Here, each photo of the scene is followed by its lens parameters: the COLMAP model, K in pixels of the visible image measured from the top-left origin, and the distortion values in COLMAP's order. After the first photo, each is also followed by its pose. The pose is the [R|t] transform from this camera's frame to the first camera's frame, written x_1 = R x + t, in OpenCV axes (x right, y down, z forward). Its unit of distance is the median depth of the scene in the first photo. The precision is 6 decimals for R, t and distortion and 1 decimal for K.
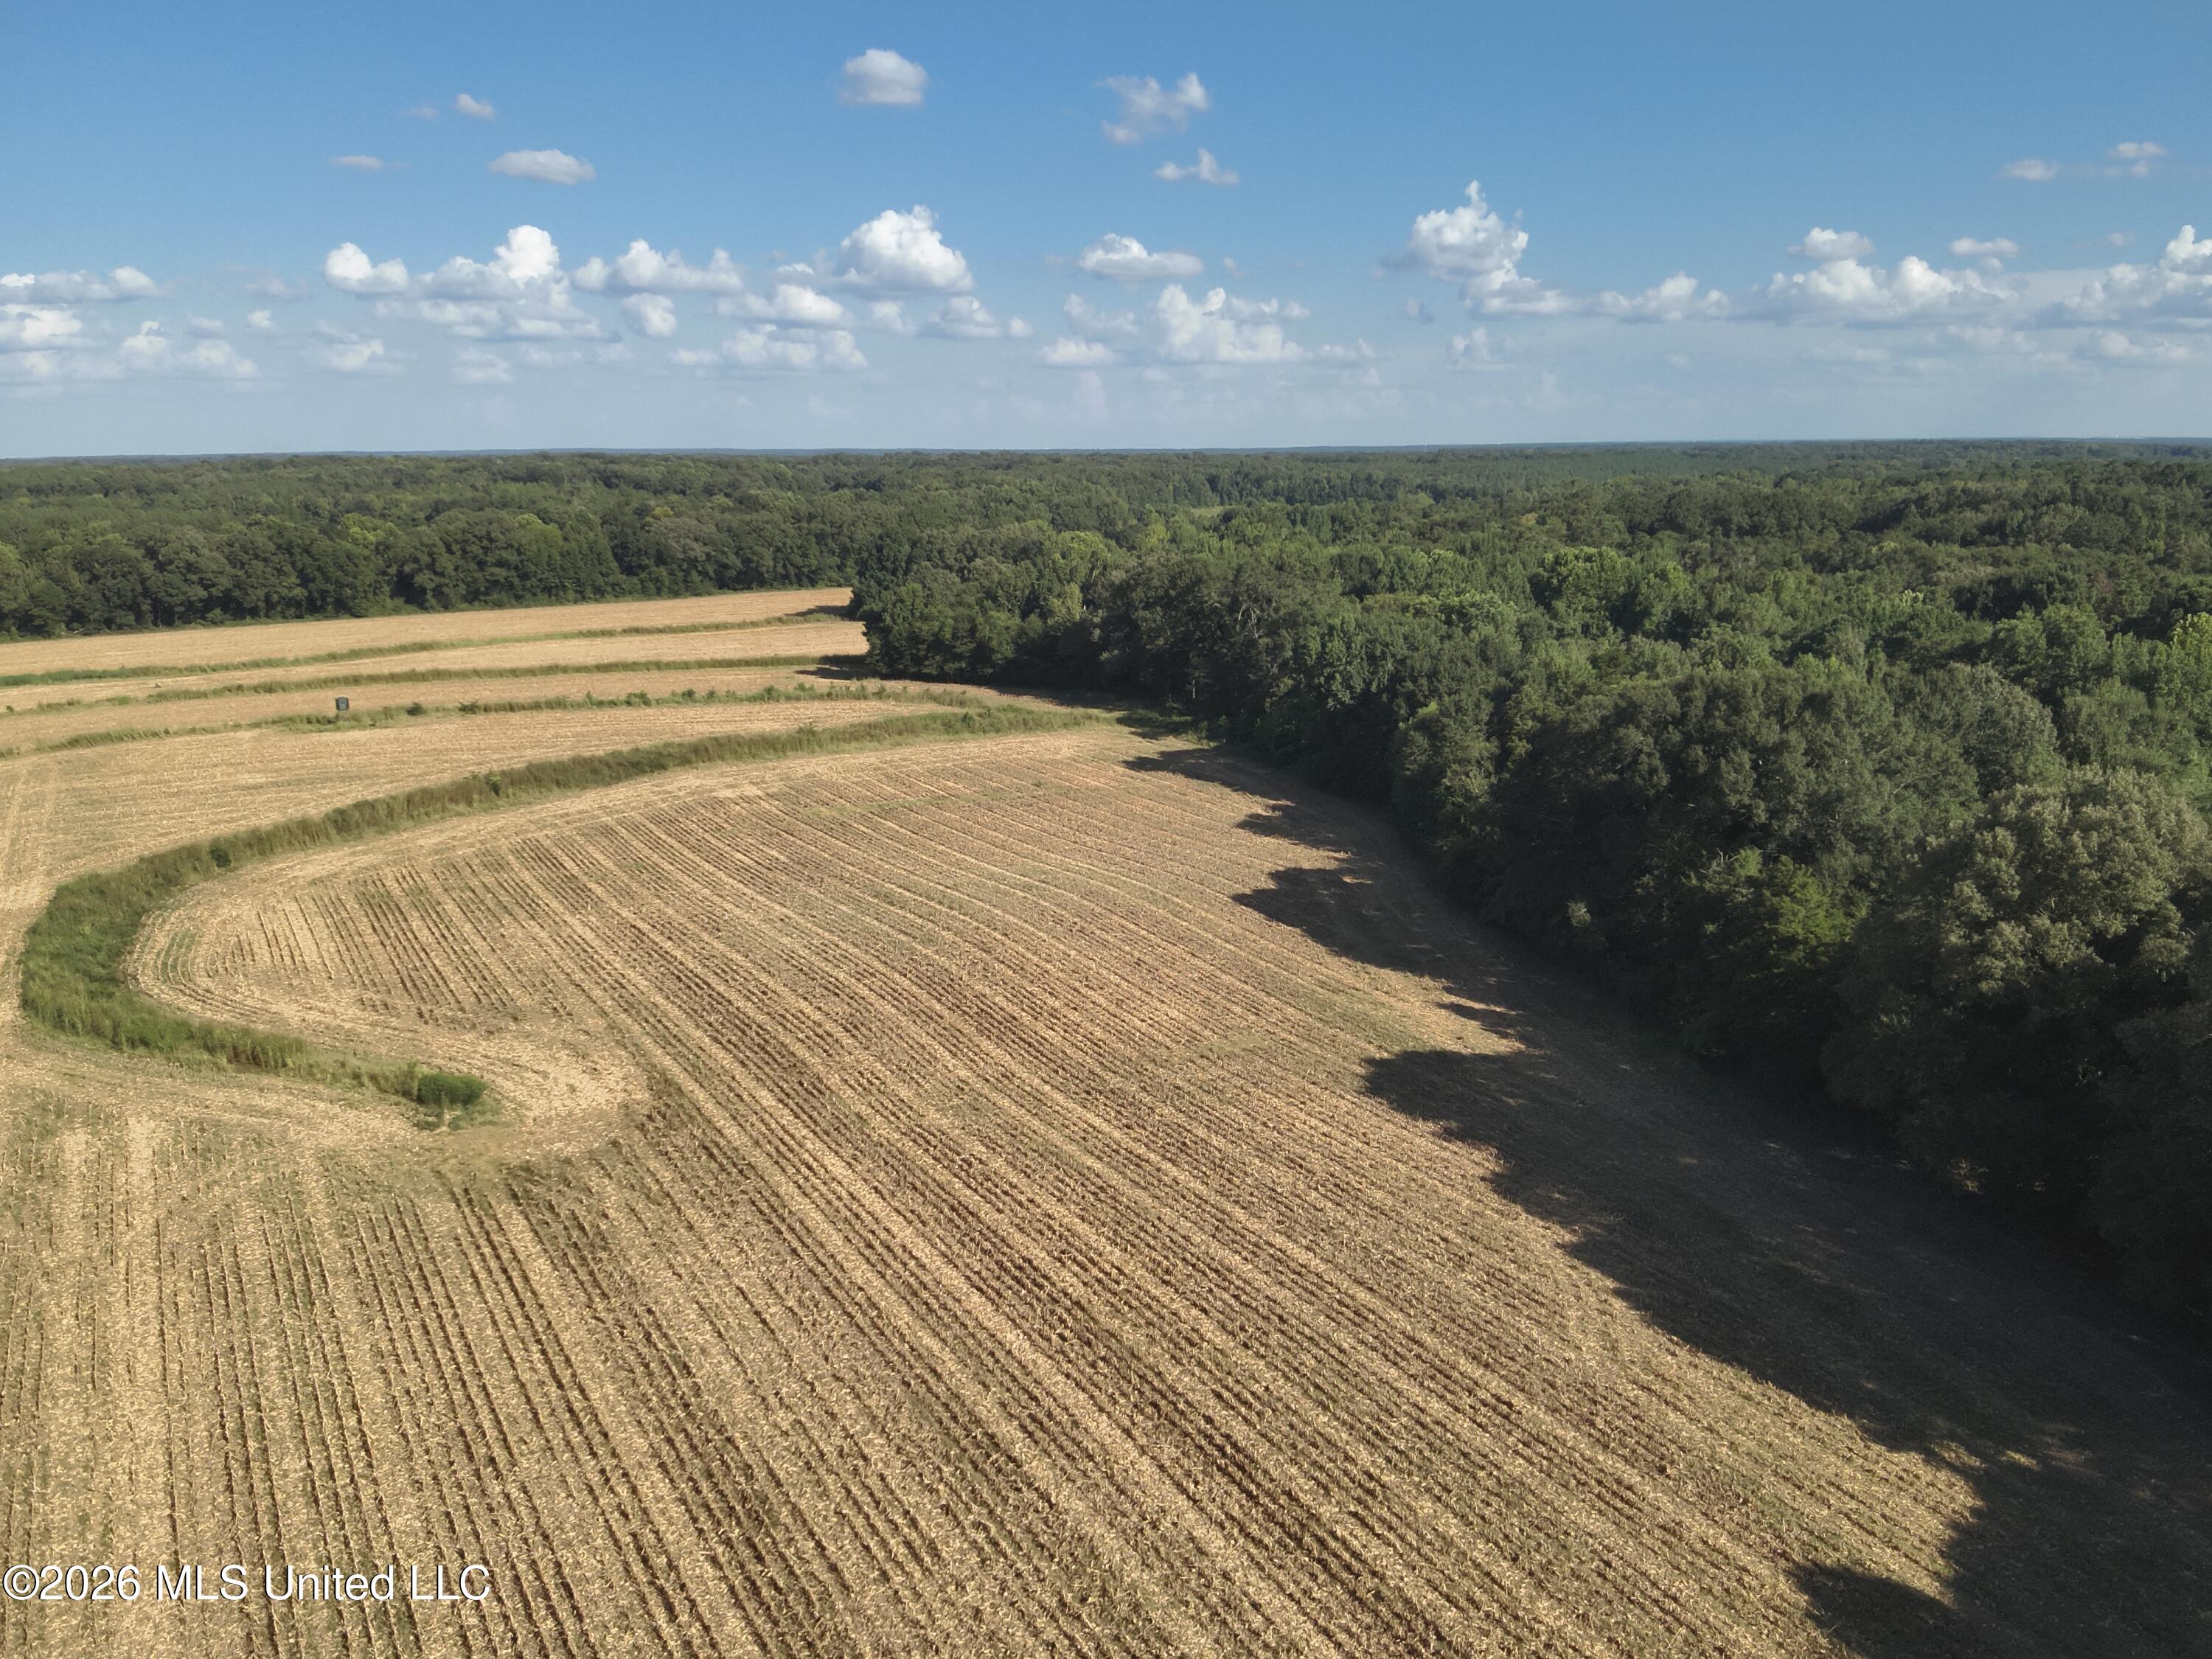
lens RADIAL K [[1545.6, 0, 1106.0], [0, 1545.6, 829.5], [0, 0, 1]] dist [0.191401, -0.448088]
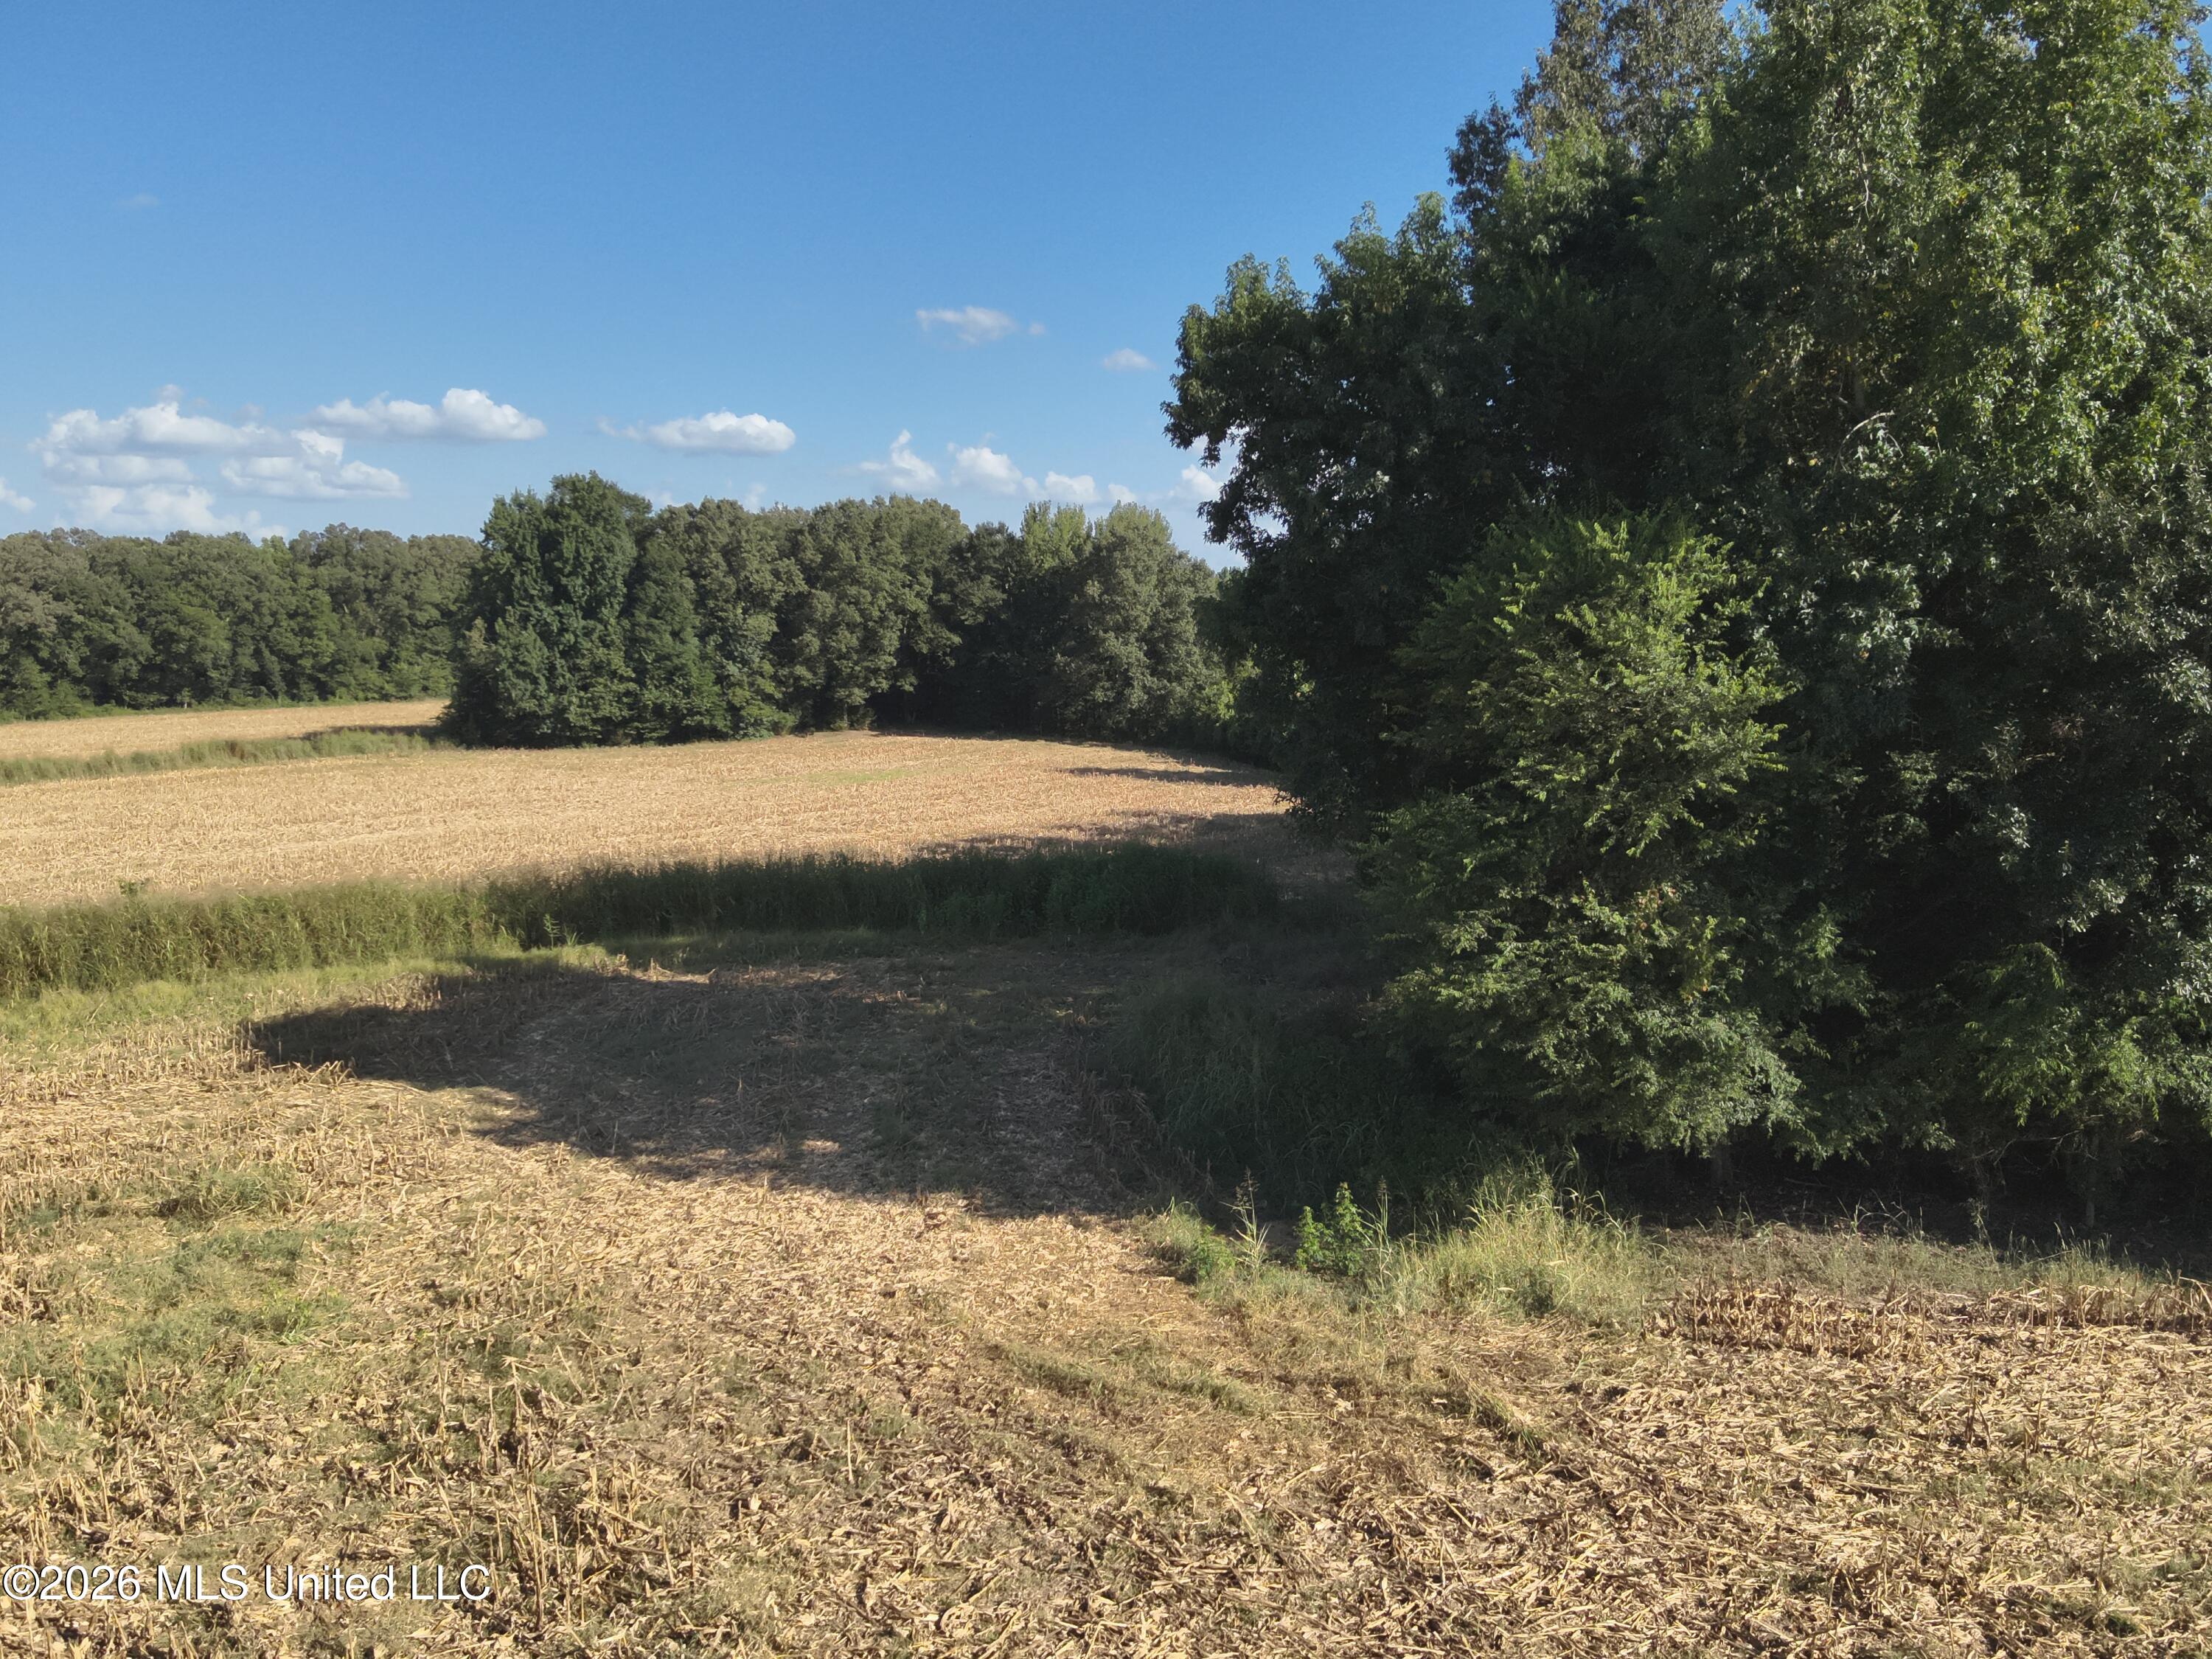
lens RADIAL K [[1555.6, 0, 1106.0], [0, 1555.6, 829.5], [0, 0, 1]] dist [0.037048, -0.105566]
pose [[0.957370, -0.023811, 0.287880, -0.214943], [0.055682, 0.993118, -0.103035, -0.122691], [-0.283446, 0.114672, 0.952108, 1.073672]]
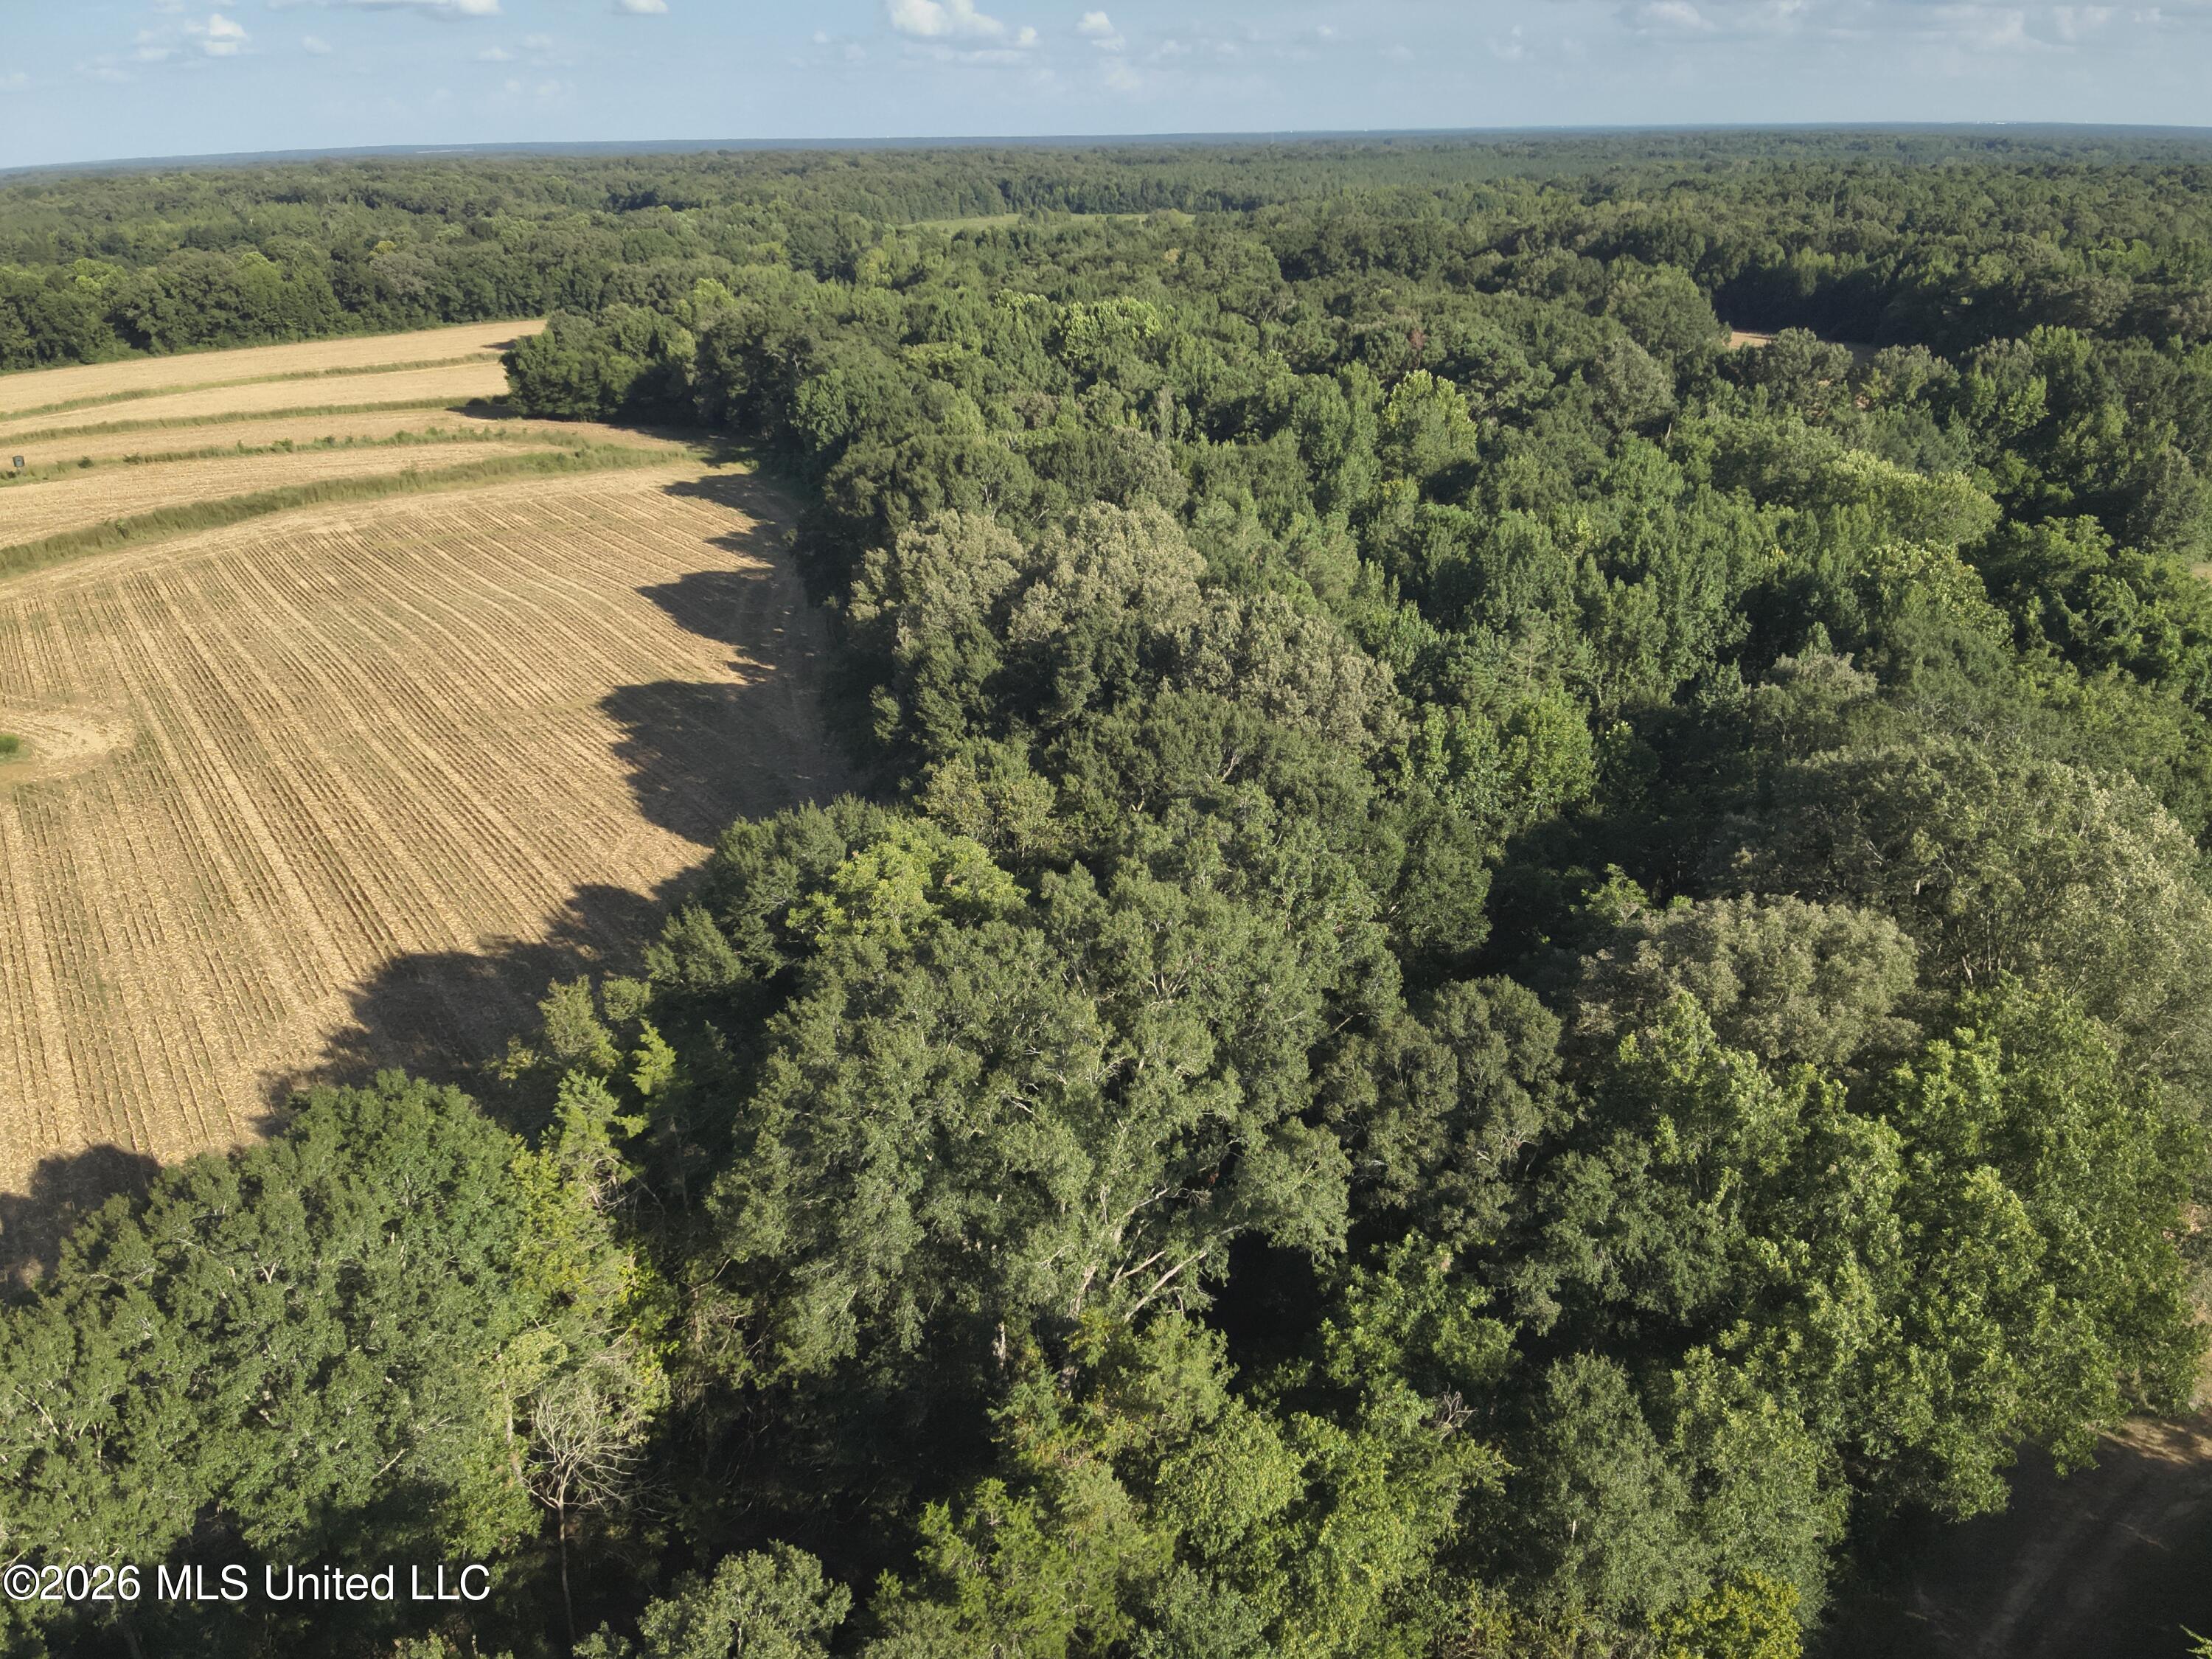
lens RADIAL K [[1555.6, 0, 1106.0], [0, 1555.6, 829.5], [0, 0, 1]] dist [0.037048, -0.105566]
pose [[0.996303, -0.034236, 0.078789, 0.197202], [0.019739, 0.983849, 0.177909, 0.001739], [-0.083608, -0.175696, 0.980888, -0.207608]]
